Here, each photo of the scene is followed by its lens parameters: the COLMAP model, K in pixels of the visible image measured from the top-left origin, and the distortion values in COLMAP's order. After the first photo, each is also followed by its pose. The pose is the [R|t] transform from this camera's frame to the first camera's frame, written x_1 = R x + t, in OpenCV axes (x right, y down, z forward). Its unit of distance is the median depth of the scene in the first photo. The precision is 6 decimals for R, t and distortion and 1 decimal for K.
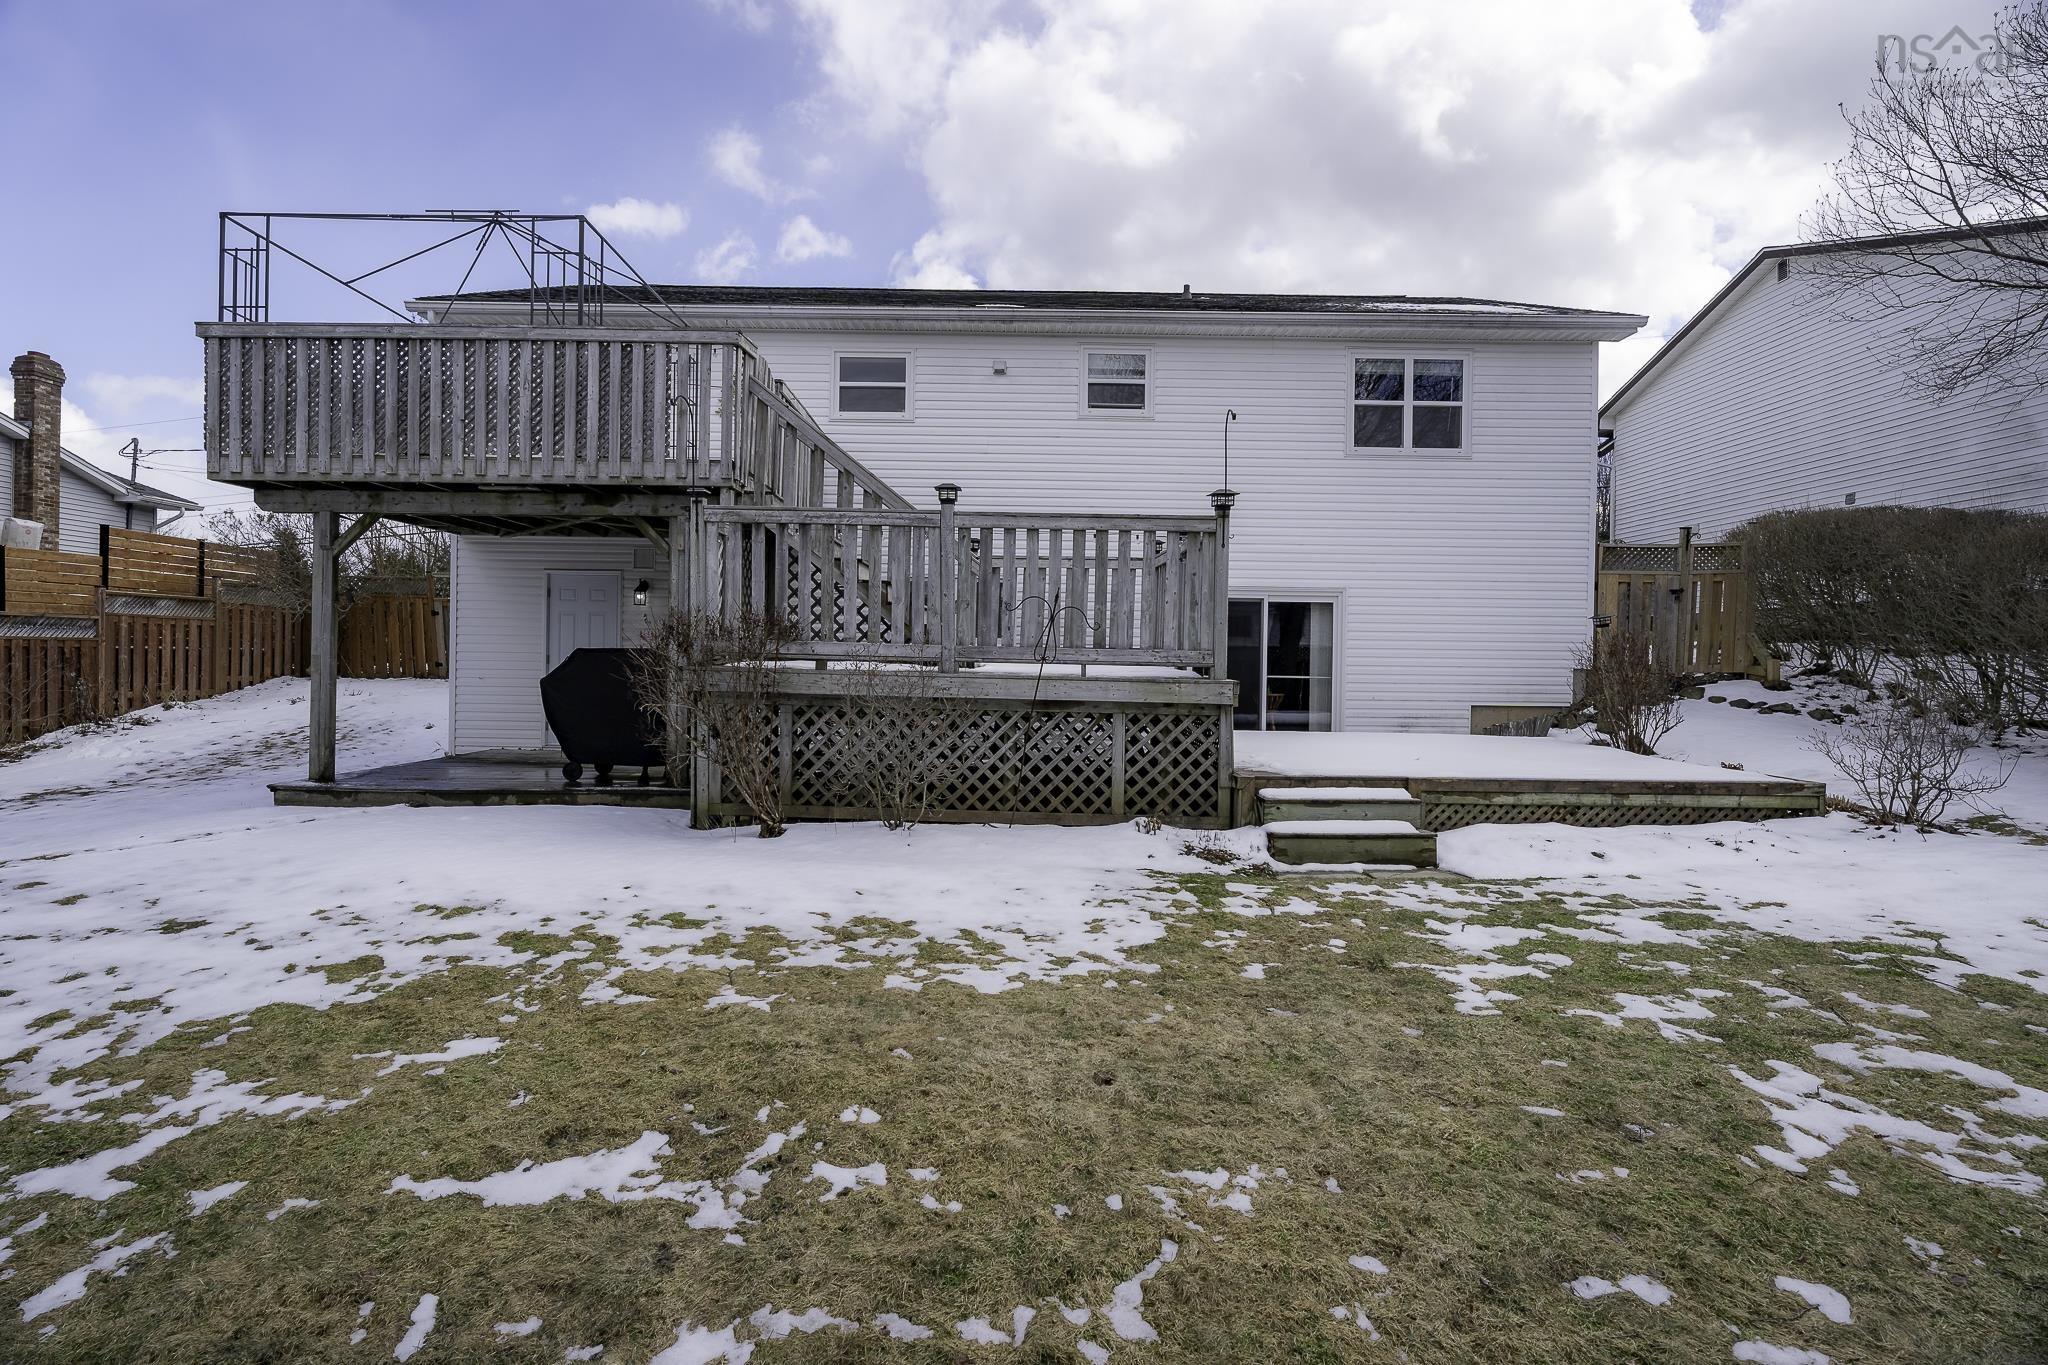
lens RADIAL K [[969.2, 0, 1012.2], [0, 969.2, 656.5], [0, 0, 1]] dist [-0.004233, -0.001185]
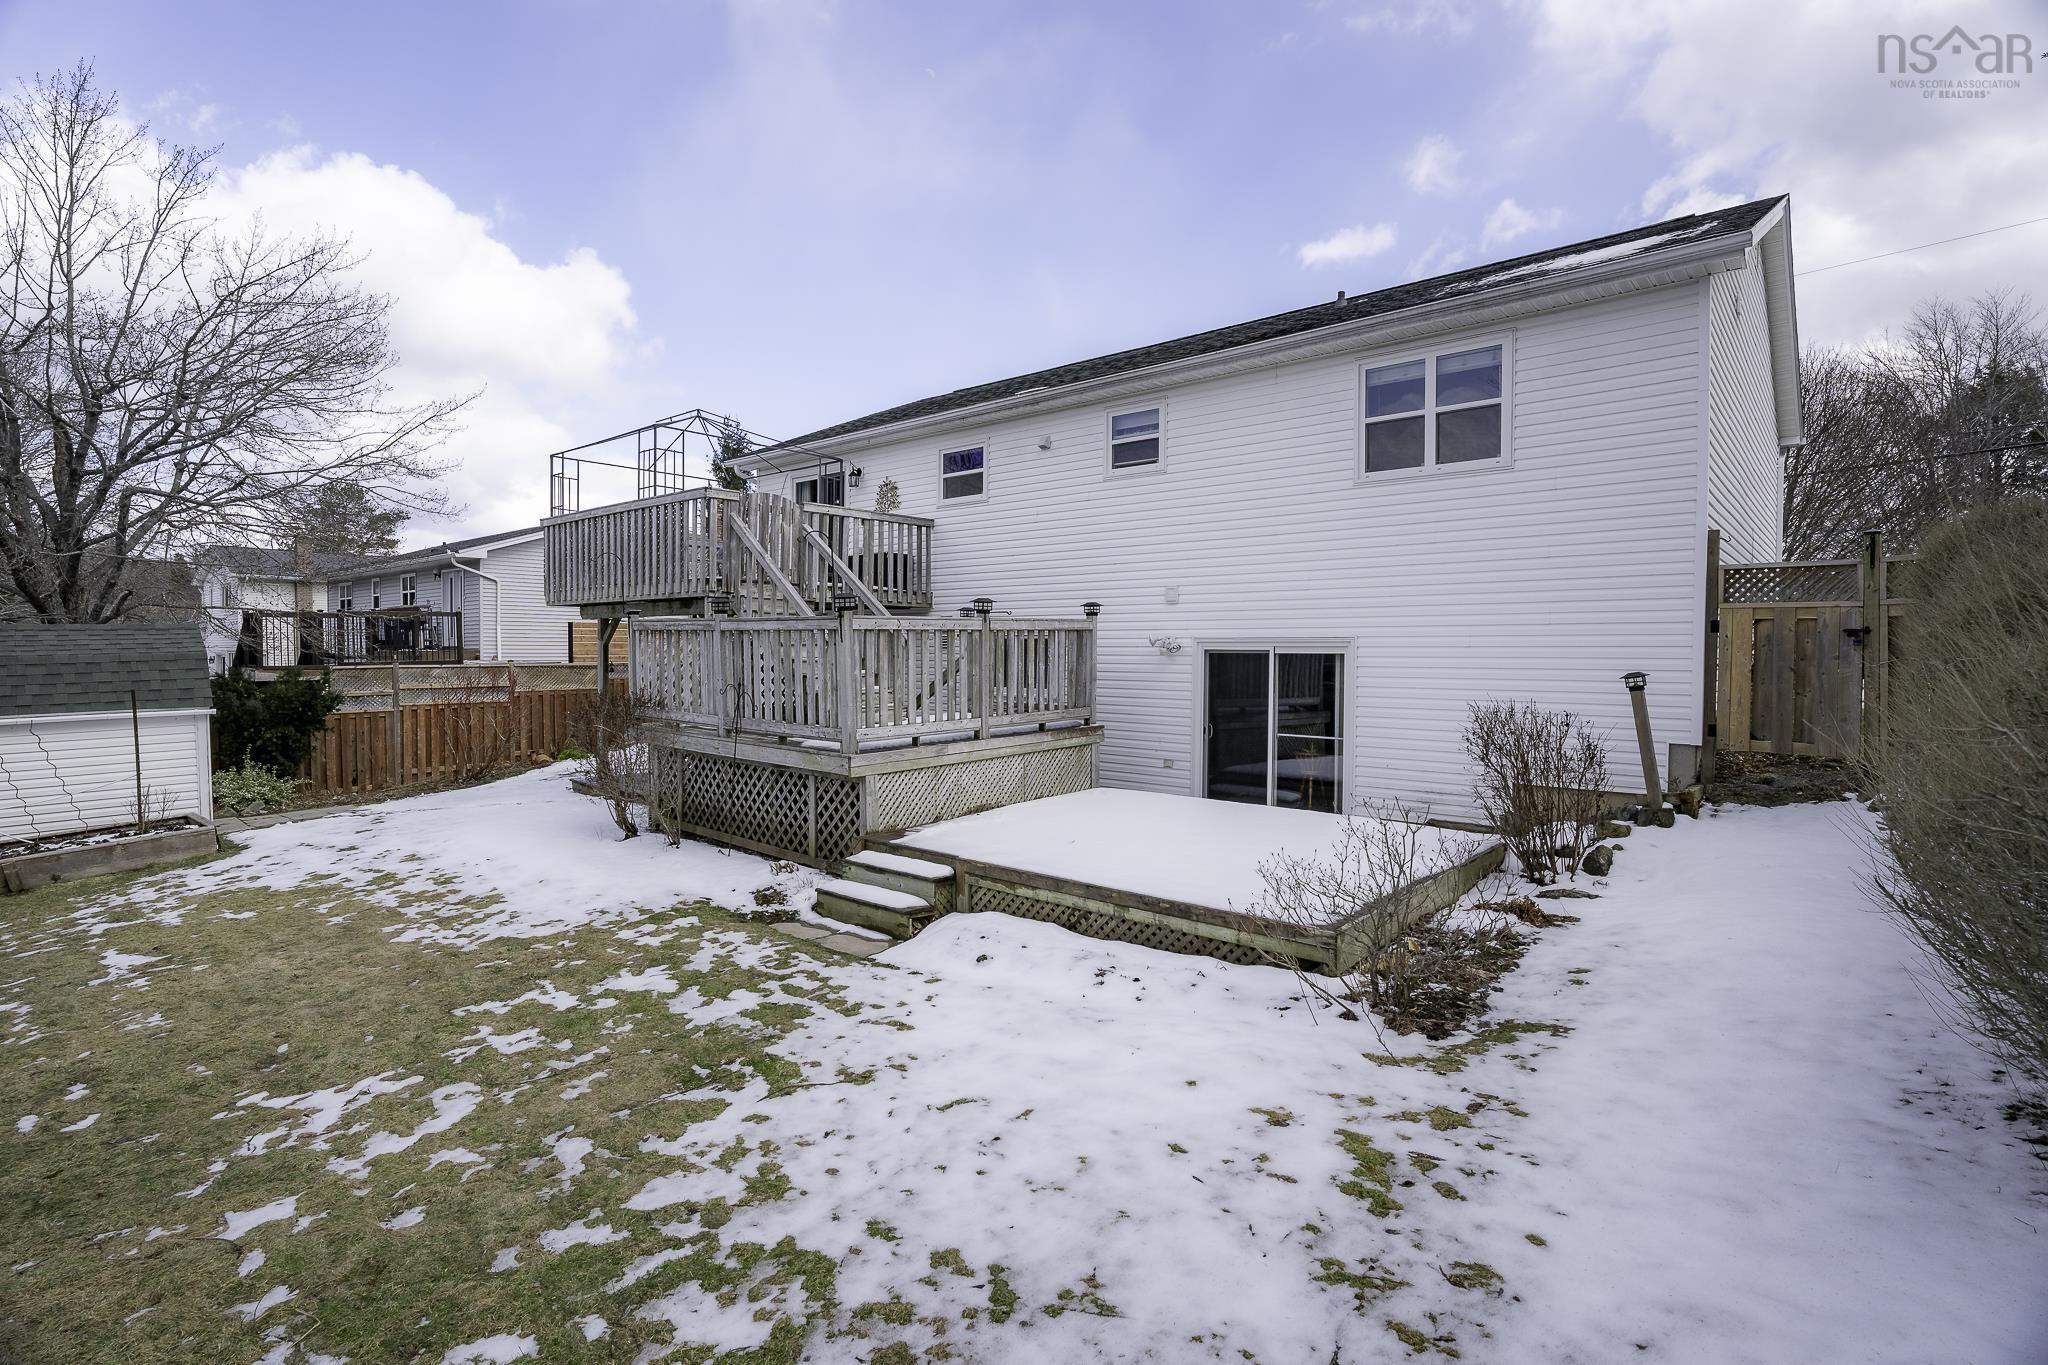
lens RADIAL K [[969.2, 0, 1012.2], [0, 969.2, 656.5], [0, 0, 1]] dist [-0.004233, -0.001185]
pose [[0.753536, -0.006780, -0.657372, 1.150345], [0.007749, 0.999969, -0.001431, -0.091618], [0.657361, -0.004016, 0.753565, 0.243543]]
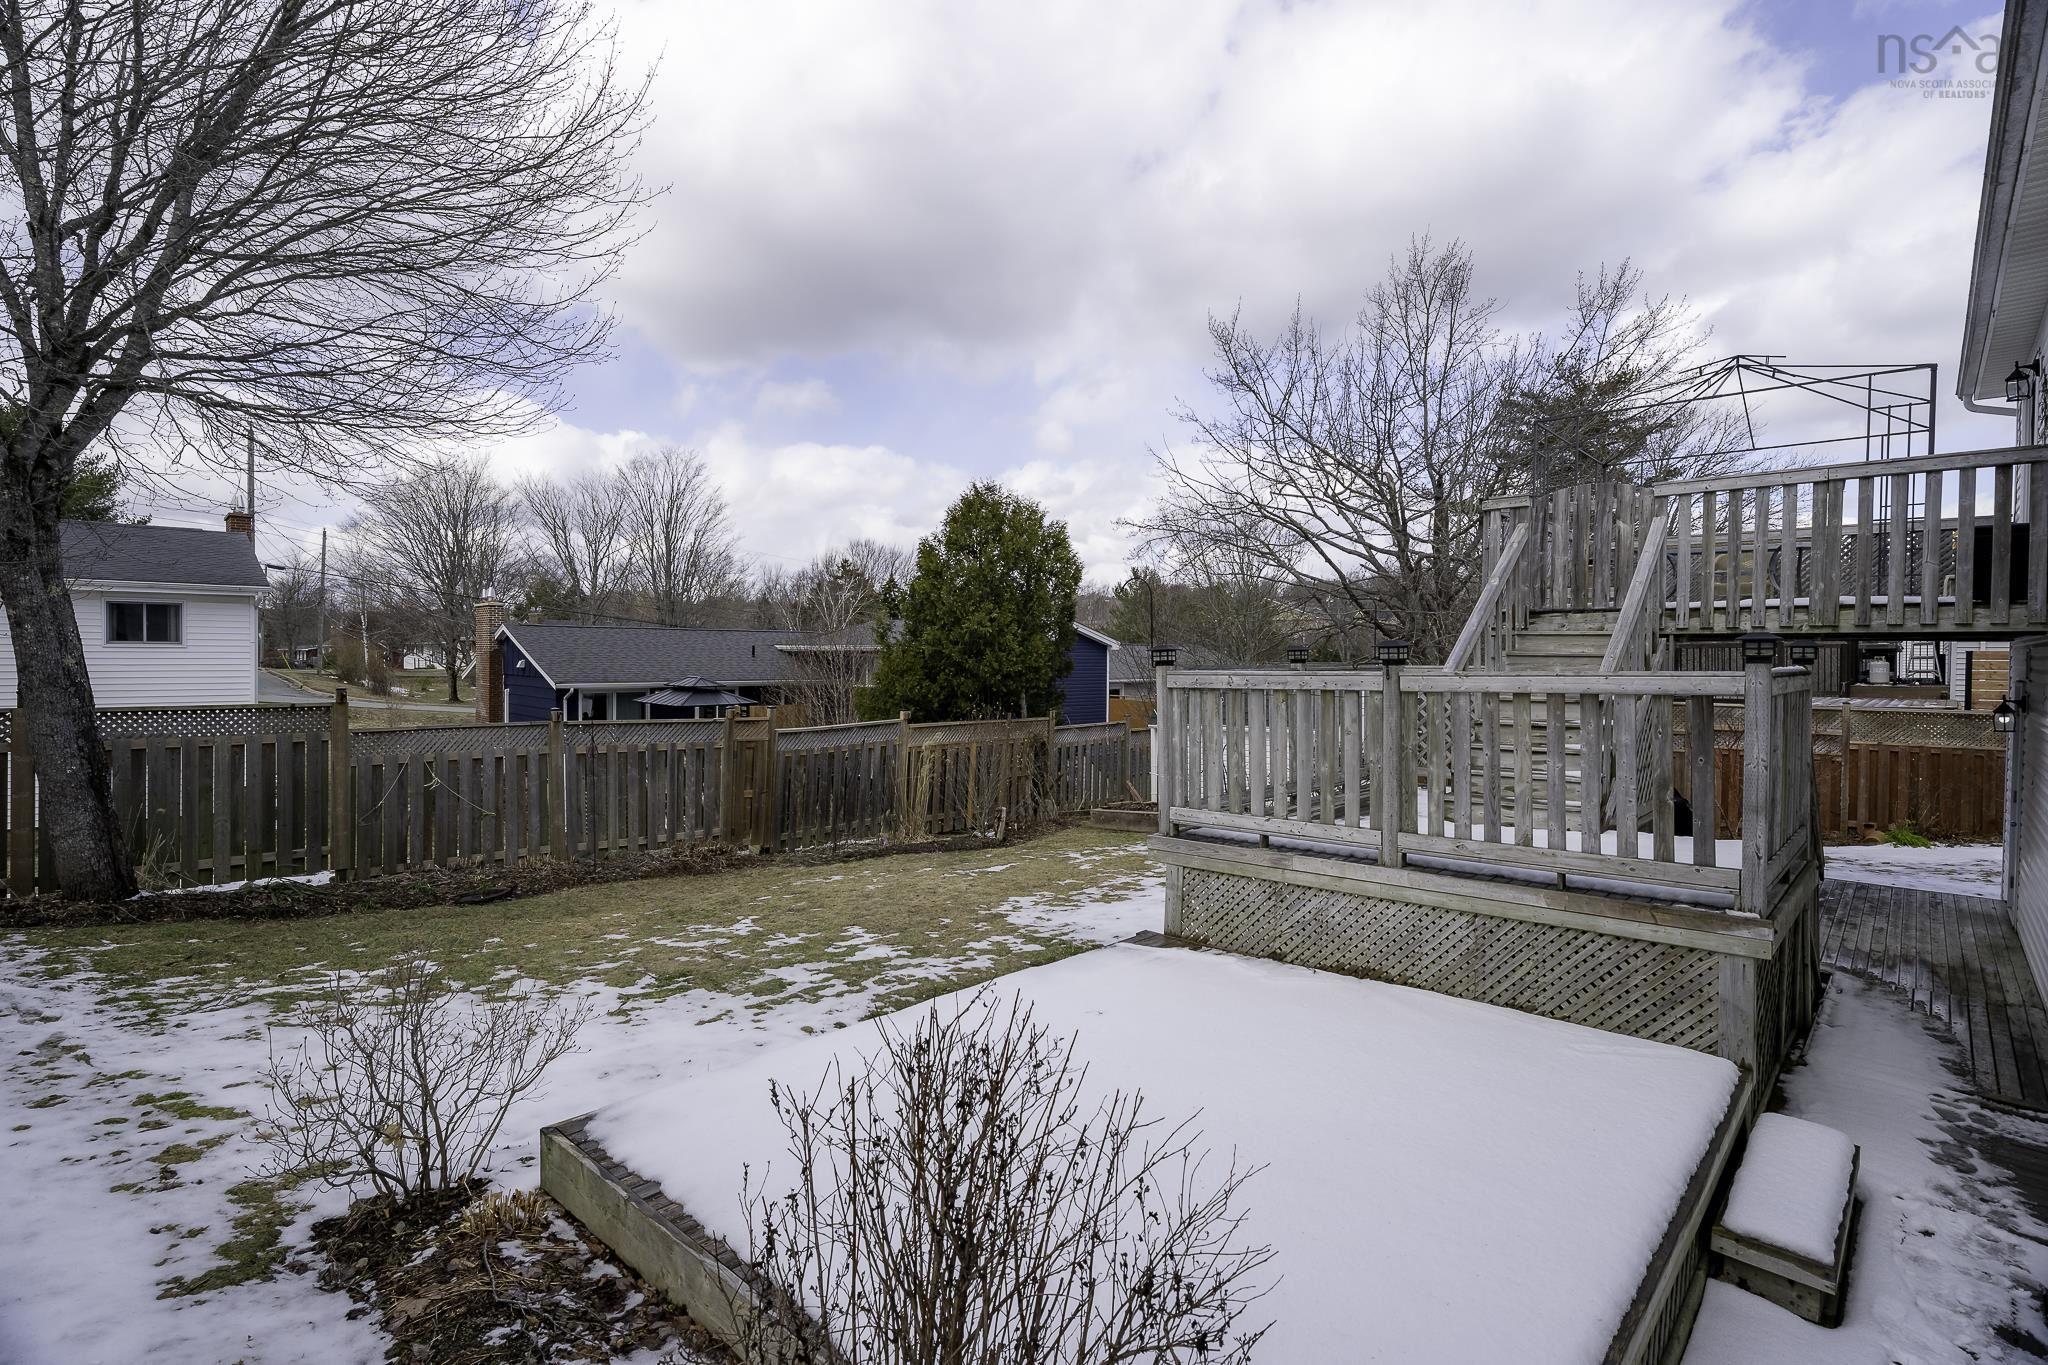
lens RADIAL K [[969.2, 0, 1012.2], [0, 969.2, 656.5], [0, 0, 1]] dist [-0.004233, -0.001185]
pose [[-0.681266, -0.019911, -0.731765, 1.070424], [-0.015820, 0.999797, -0.012475, -0.145742], [0.731865, 0.003078, -0.681443, 1.585242]]
